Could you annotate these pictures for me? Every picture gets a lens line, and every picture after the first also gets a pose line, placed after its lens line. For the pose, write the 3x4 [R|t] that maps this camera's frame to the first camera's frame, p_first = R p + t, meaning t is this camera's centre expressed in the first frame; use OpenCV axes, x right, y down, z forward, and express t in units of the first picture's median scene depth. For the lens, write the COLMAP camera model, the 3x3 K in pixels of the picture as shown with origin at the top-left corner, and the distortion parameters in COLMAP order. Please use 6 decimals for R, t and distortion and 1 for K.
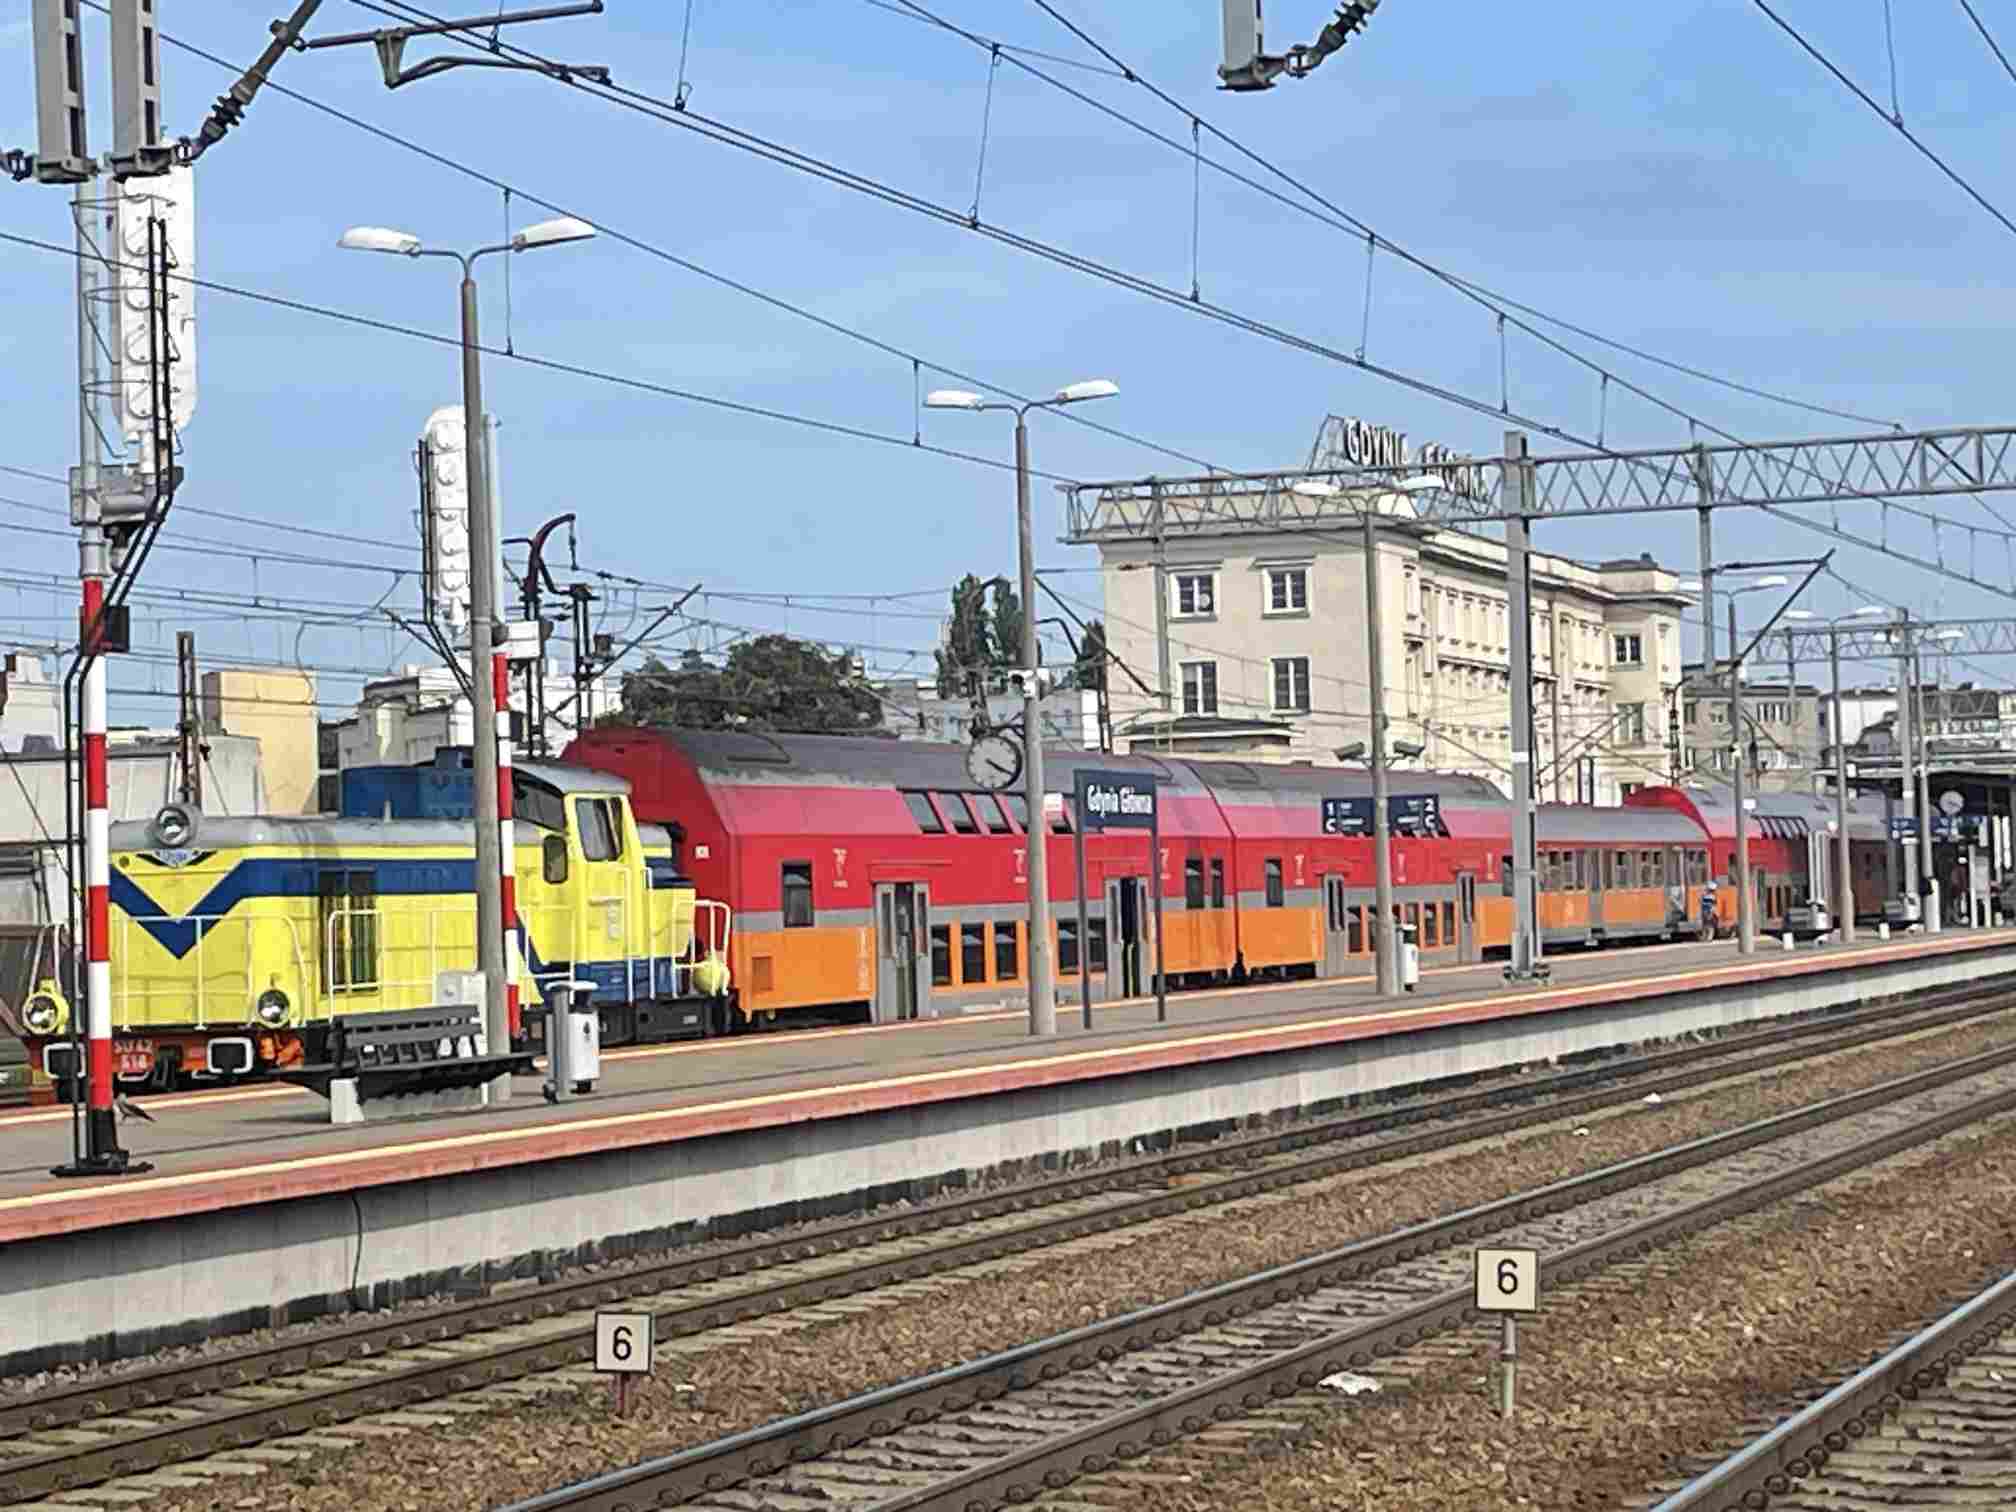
lens RADIAL K [[5909.9, 0, 1008.0], [0, 5909.9, 756.0], [0, 0, 1]] dist [0.113032, 1.356860]
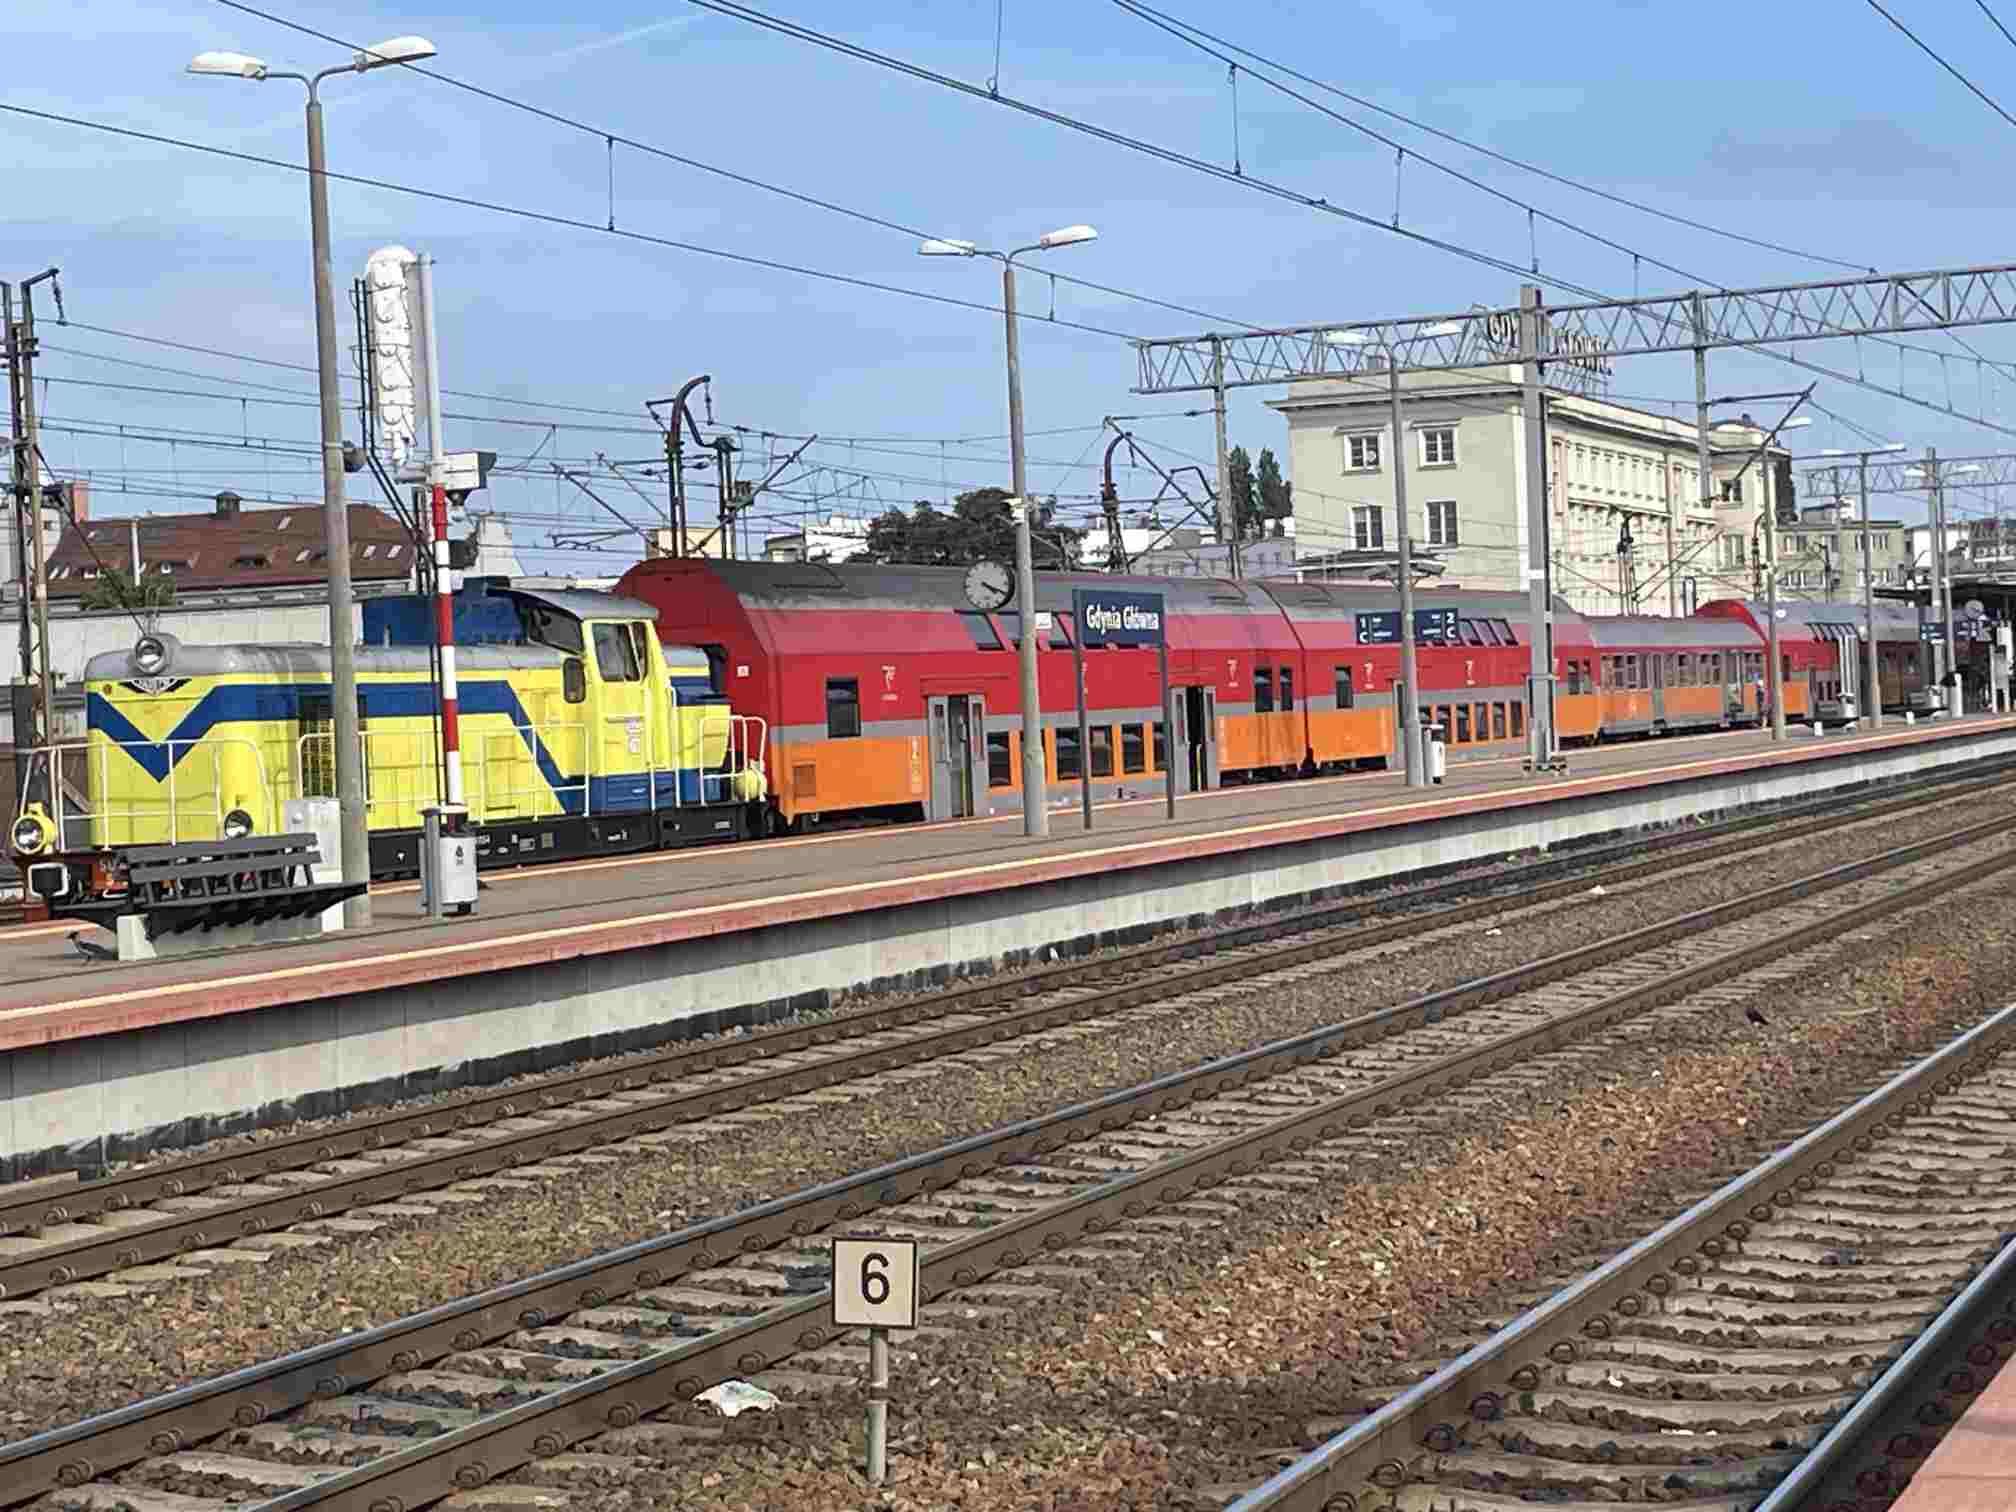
lens RADIAL K [[4422.6, 0, 1008.0], [0, 4422.6, 756.0], [0, 0, 1]] dist [0.138982, 0.246166]
pose [[0.997620, -0.013201, -0.067674, 0.053706], [0.015729, 0.999193, 0.036955, 0.002486], [0.067132, -0.037931, 0.997023, 0.187208]]
